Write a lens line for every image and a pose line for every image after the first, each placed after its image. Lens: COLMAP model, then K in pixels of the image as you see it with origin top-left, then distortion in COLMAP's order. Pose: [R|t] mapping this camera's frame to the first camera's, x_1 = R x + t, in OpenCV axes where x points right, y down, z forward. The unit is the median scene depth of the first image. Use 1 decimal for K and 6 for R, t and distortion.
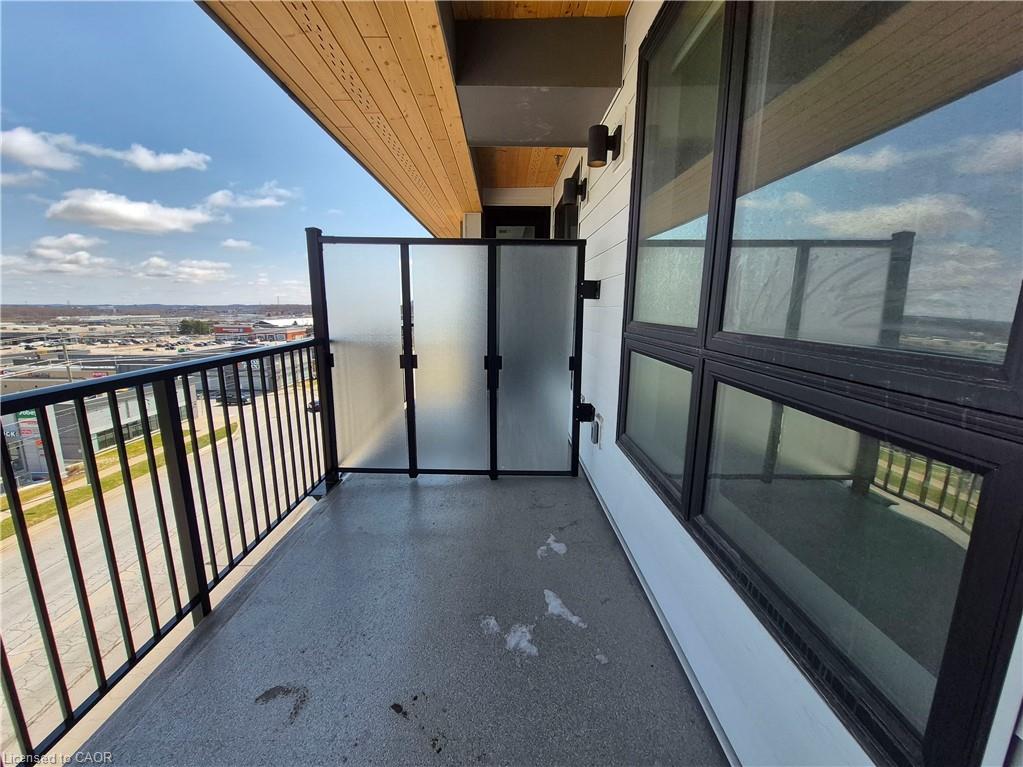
lens RADIAL K [[418.9, 0, 497.5], [0, 418.9, 380.8], [0, 0, 1]] dist [-0.001198, -0.000660]
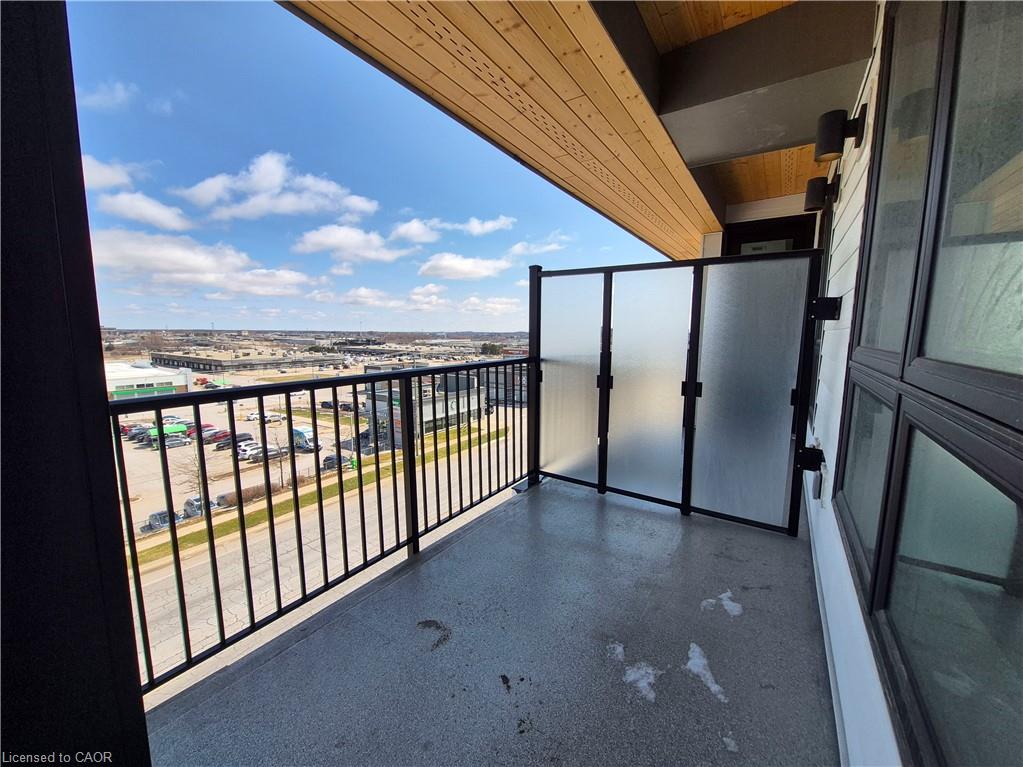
lens RADIAL K [[401.9, 0, 501.6], [0, 401.9, 381.0], [0, 0, 1]] dist [0.000023, -0.000336]
pose [[0.828754, 0.067672, -0.555506, 0.147828], [-0.099627, 0.994646, -0.027465, 0.006427], [0.550673, 0.078105, 0.831059, 0.015839]]
